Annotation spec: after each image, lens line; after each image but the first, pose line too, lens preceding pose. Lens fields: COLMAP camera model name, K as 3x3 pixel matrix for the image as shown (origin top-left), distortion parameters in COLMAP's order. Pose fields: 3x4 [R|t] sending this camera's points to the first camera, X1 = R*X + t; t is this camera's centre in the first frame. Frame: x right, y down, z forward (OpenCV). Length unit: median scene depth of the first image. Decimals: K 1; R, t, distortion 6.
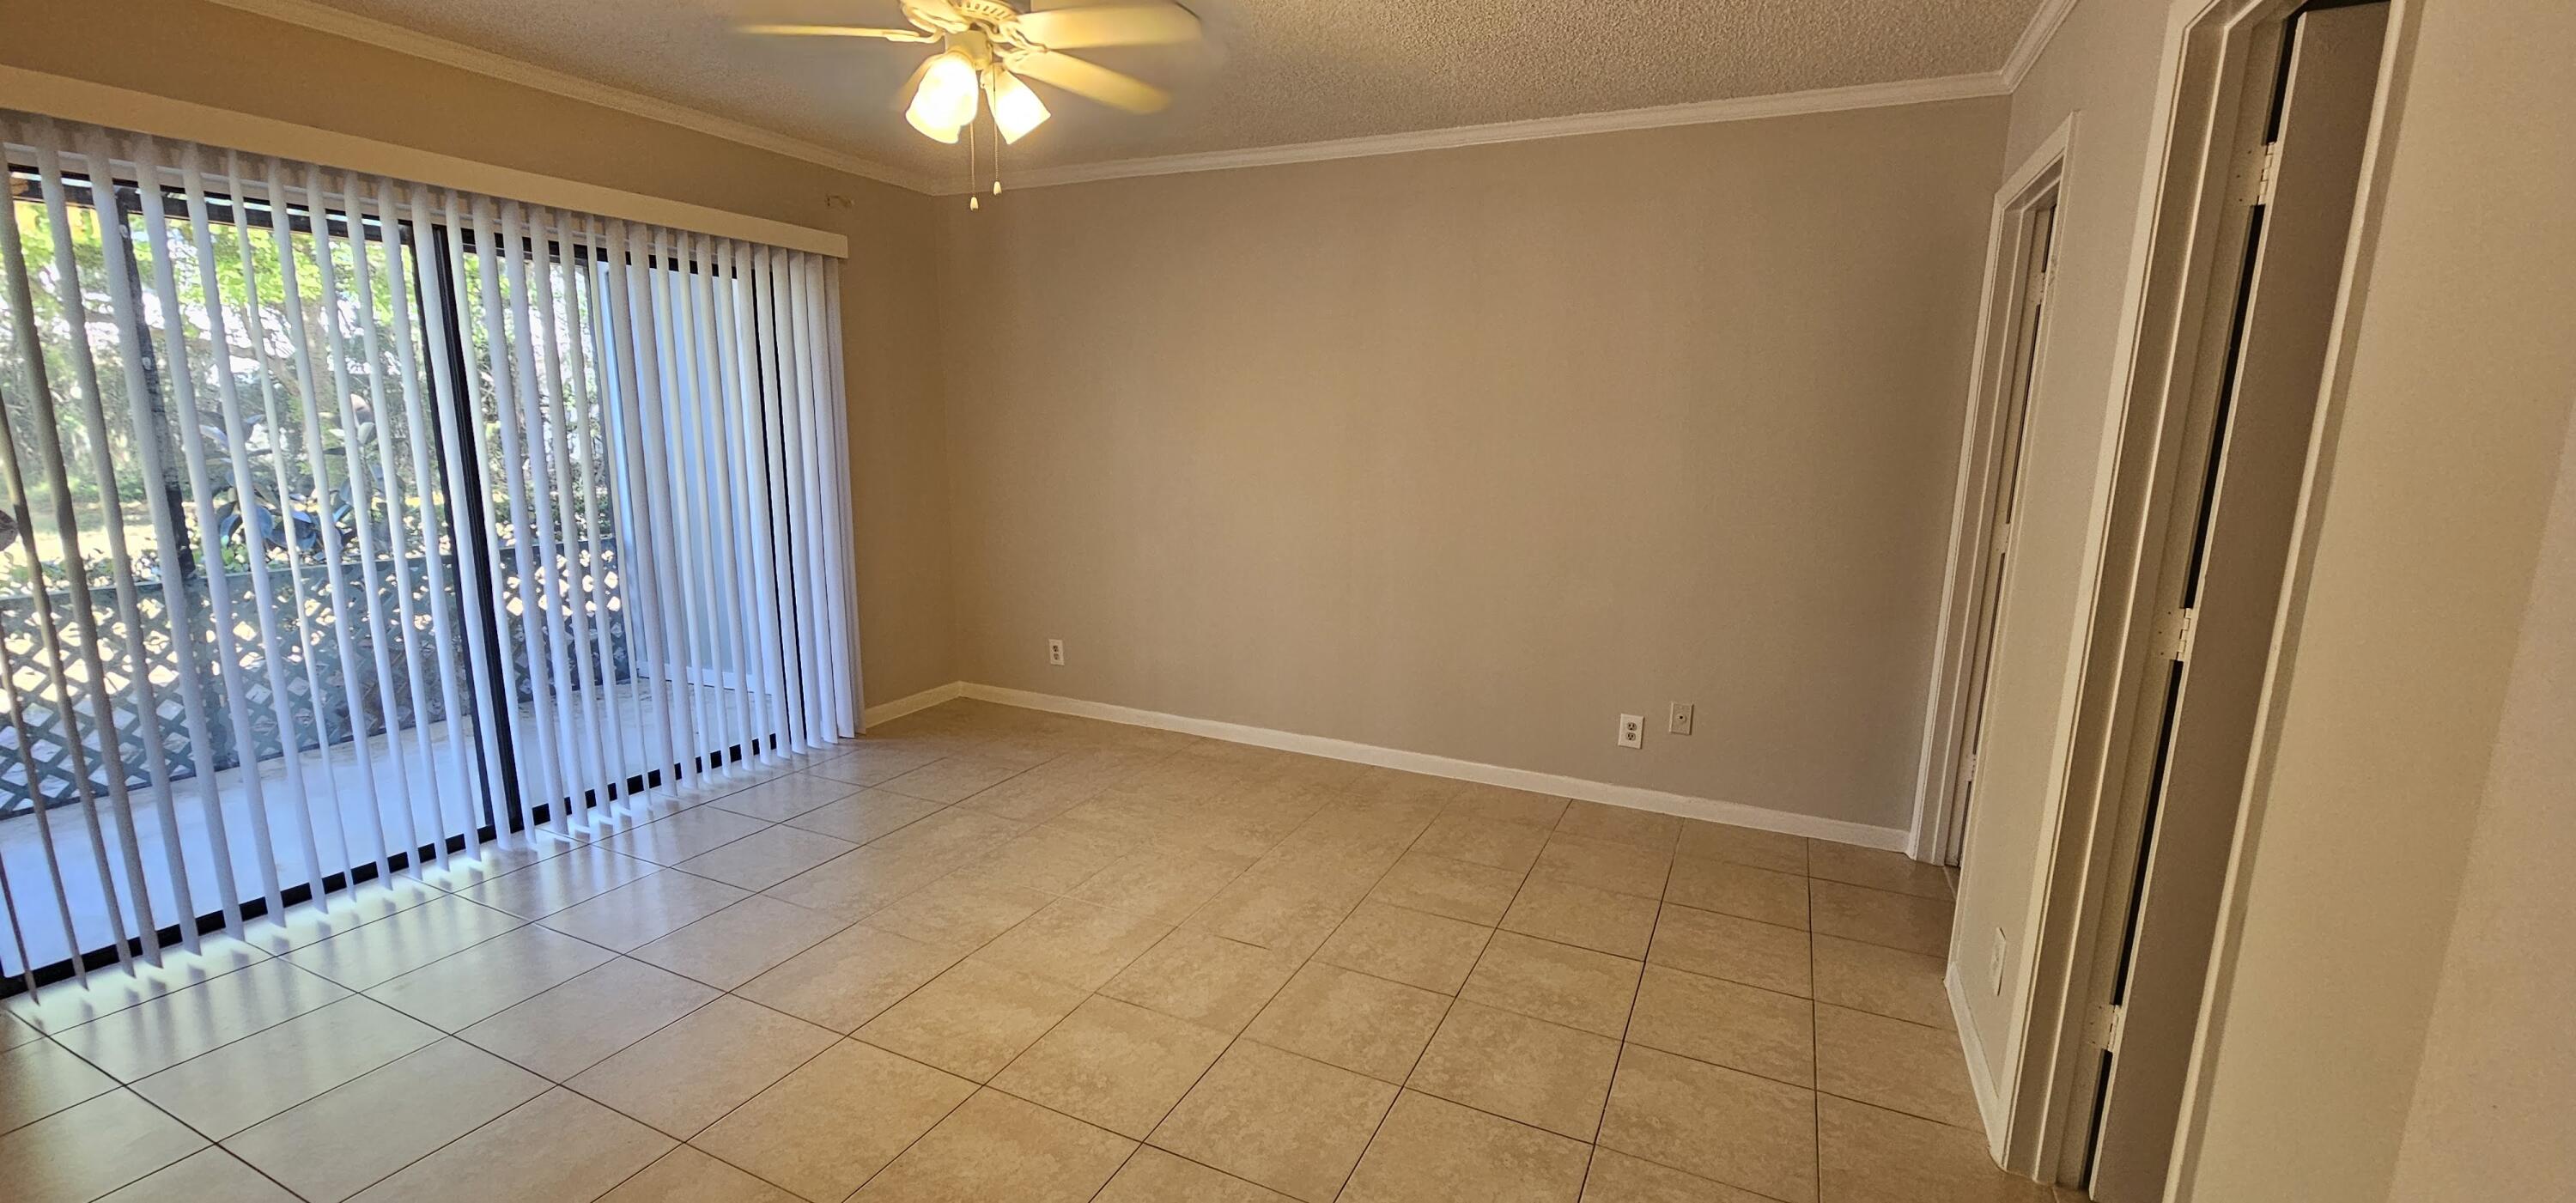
lens RADIAL K [[1051.2, 0, 1280.2], [0, 1051.2, 602.9], [0, 0, 1]] dist [0.001062, -0.000333]
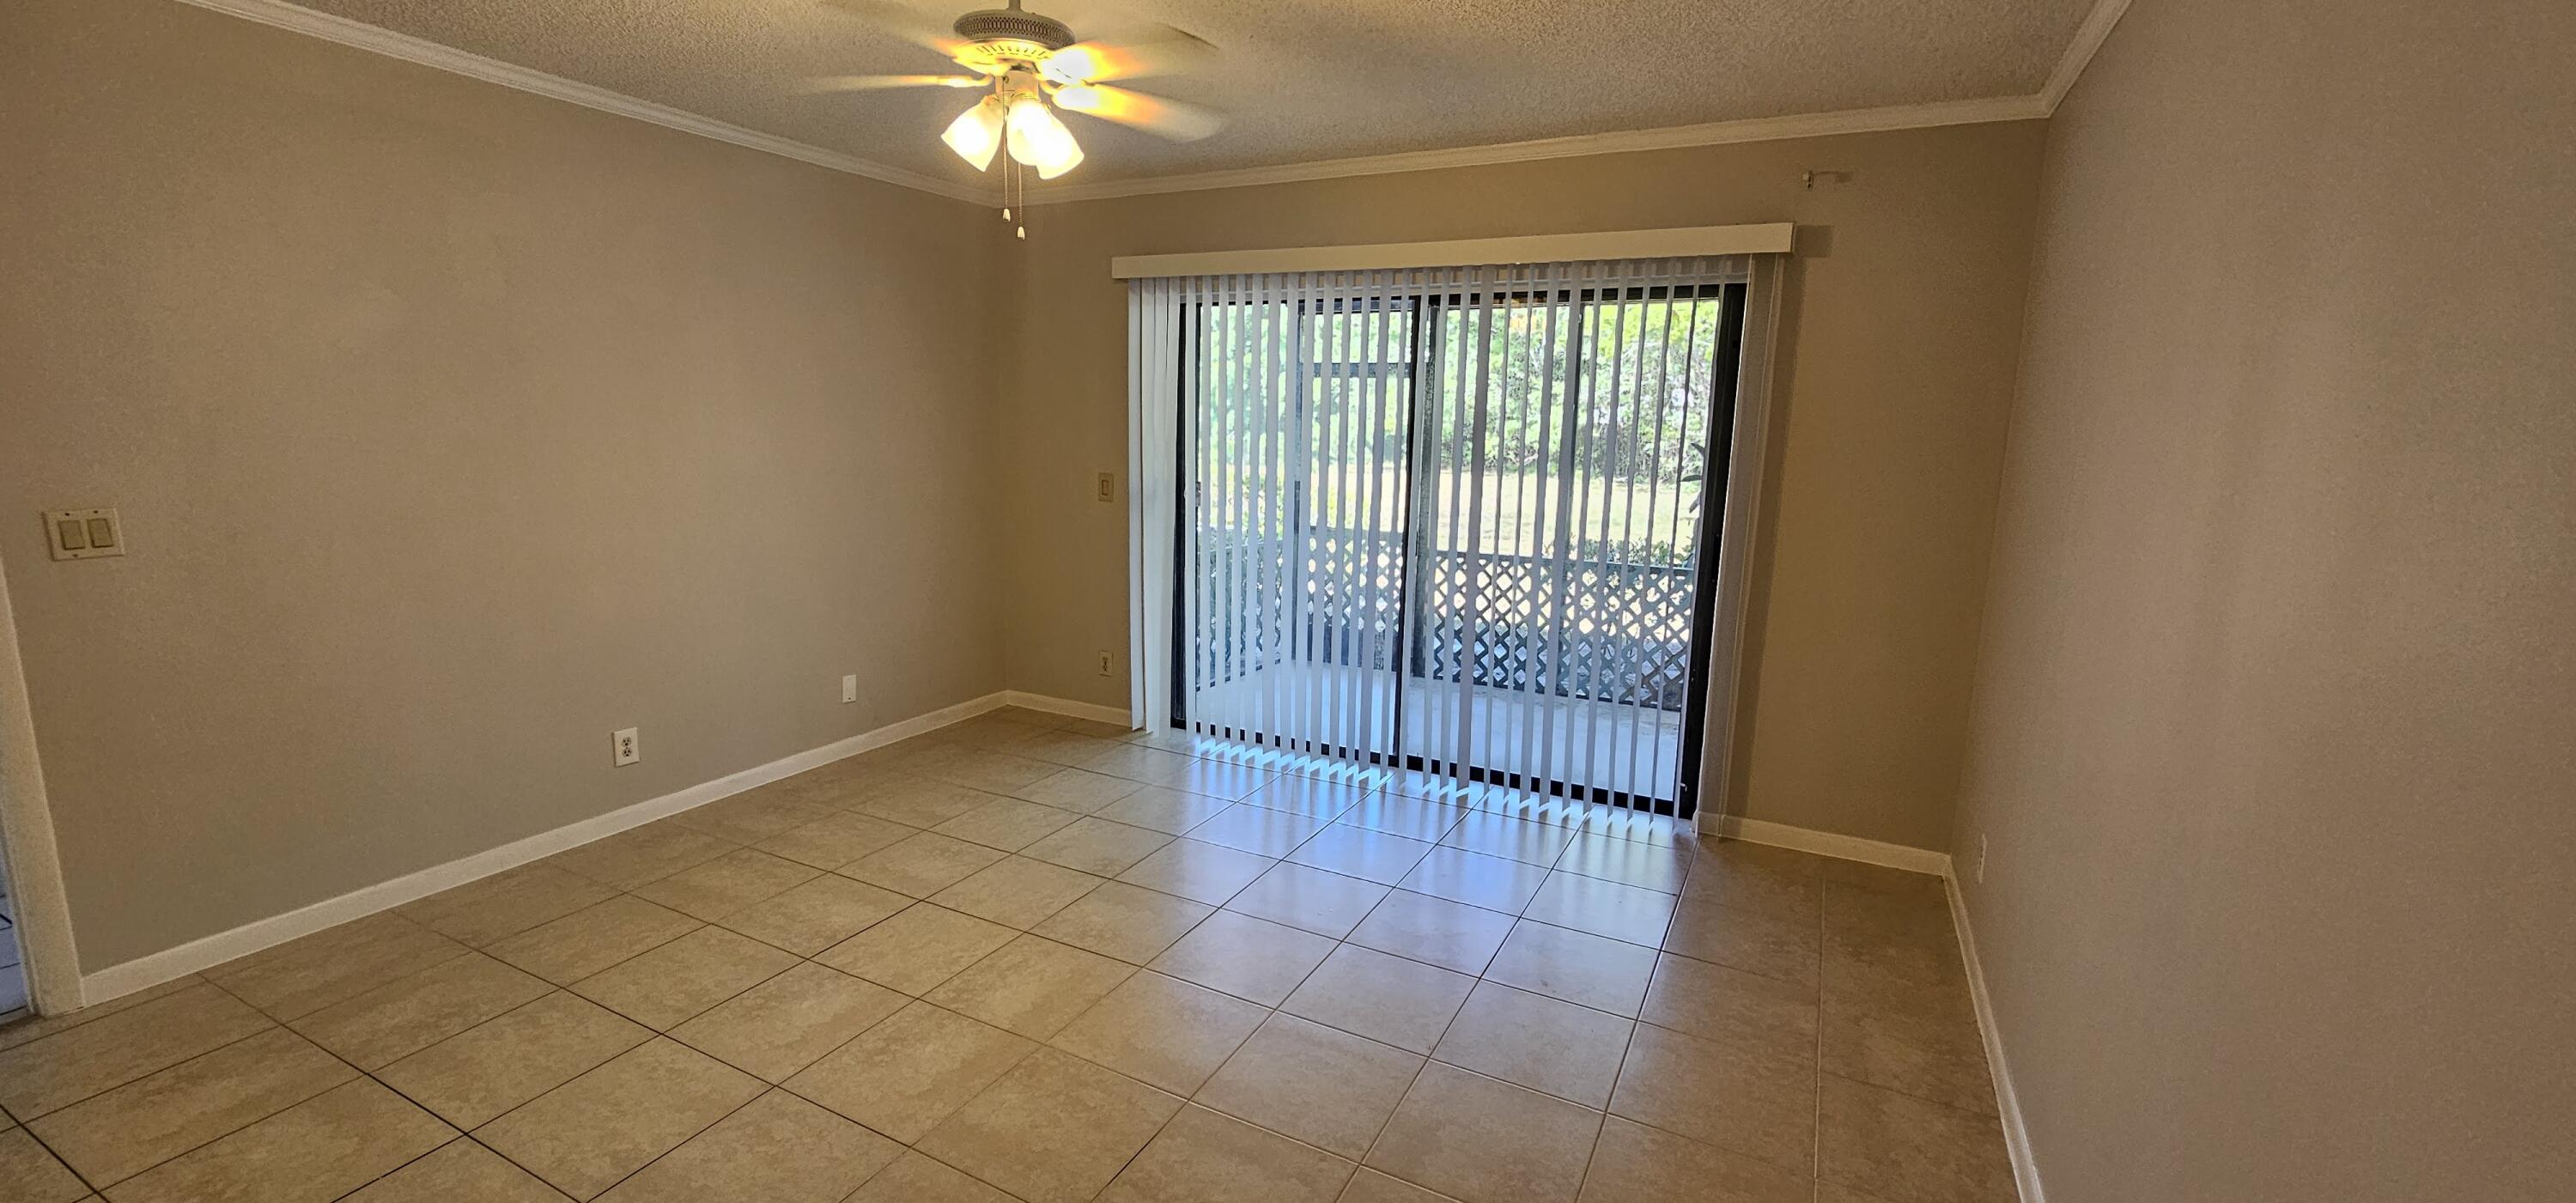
lens RADIAL K [[1051.2, 0, 1285.7], [0, 1051.2, 624.9], [0, 0, 1]] dist [0.001062, -0.000333]
pose [[-0.027150, 0.179171, -0.983443, 0.530647], [-0.199118, 0.963122, 0.180966, -0.162749], [0.979599, 0.200734, 0.009528, 0.871889]]
